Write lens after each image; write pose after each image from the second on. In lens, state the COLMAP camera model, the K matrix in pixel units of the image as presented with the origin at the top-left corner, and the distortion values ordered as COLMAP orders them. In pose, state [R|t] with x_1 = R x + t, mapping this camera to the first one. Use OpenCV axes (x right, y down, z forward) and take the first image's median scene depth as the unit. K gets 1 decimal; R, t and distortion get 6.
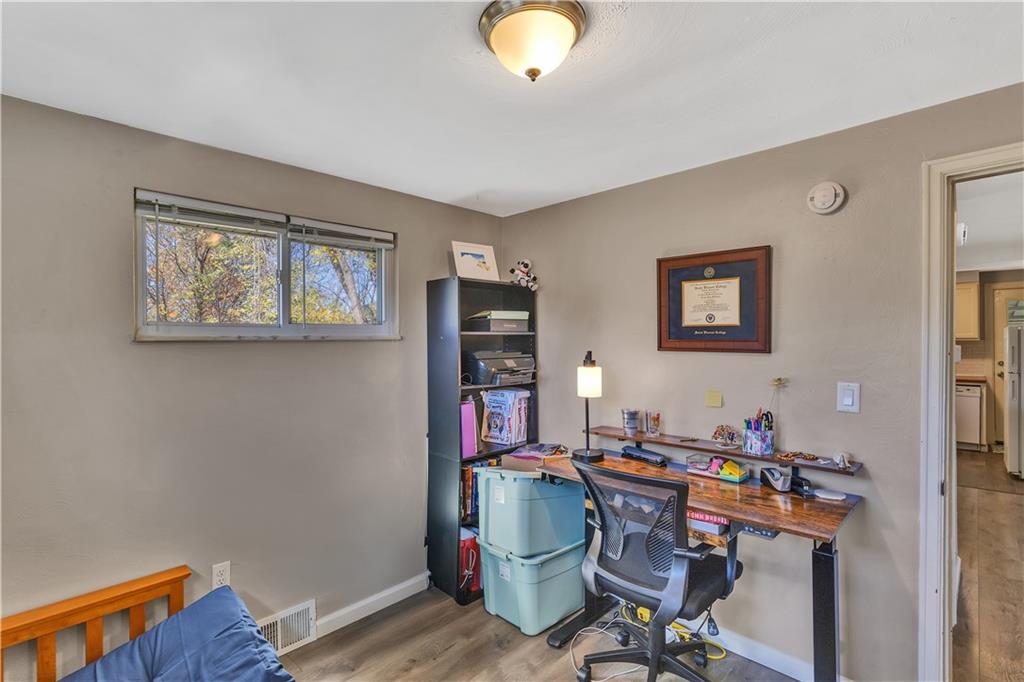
lens RADIAL K [[479.6, 0, 504.4], [0, 479.6, 339.9], [0, 0, 1]] dist [0.000253, 0.000311]
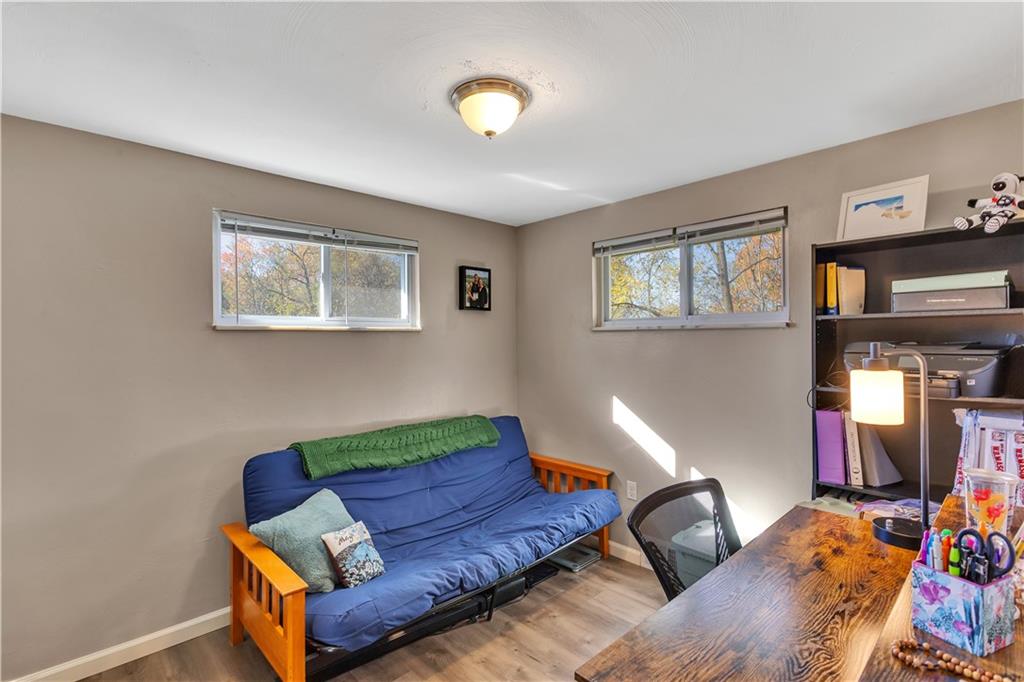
lens RADIAL K [[479.6, 0, 504.4], [0, 479.6, 339.9], [0, 0, 1]] dist [0.000253, 0.000311]
pose [[-0.056377, 0.008459, -0.998374, 0.707568], [-0.004222, 0.999953, 0.008710, 0.017891], [0.998401, 0.004706, -0.056338, 0.549575]]
